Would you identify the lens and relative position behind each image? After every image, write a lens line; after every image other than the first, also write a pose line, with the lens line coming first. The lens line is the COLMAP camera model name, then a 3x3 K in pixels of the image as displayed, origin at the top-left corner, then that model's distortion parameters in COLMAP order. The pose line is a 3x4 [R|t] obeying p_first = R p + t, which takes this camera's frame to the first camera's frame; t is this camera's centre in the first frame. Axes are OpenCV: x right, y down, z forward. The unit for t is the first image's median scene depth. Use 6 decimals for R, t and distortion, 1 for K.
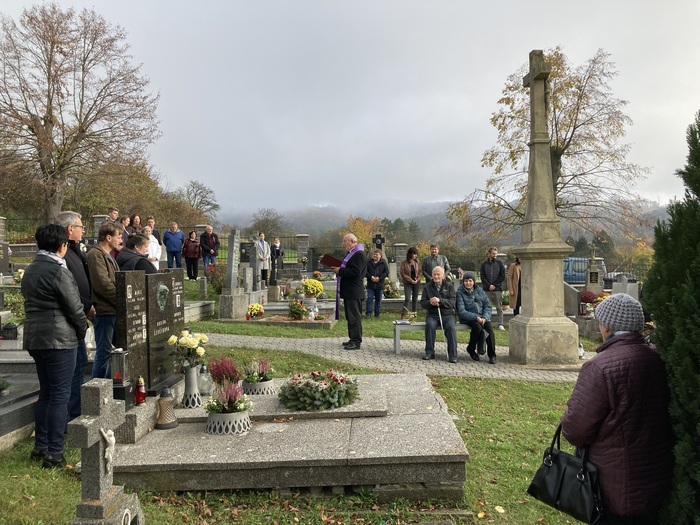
lens RADIAL K [[564.9, 0, 350.0], [0, 564.9, 264.5], [0, 0, 1]] dist [0.043900, -0.055610]
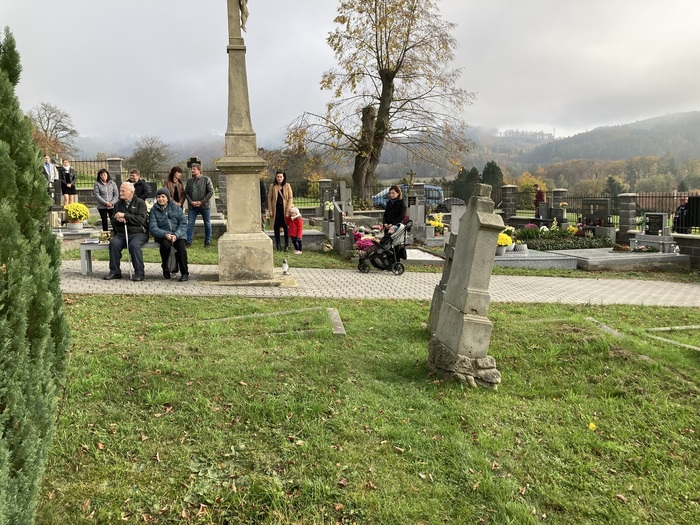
lens RADIAL K [[564.9, 0, 350.3], [0, 564.9, 261.3], [0, 0, 1]] dist [0.043900, -0.055610]
pose [[0.989017, -0.025740, 0.145545, 0.191812], [0.009160, 0.993501, 0.113454, 0.015562], [-0.147520, -0.110874, 0.982825, 0.000928]]
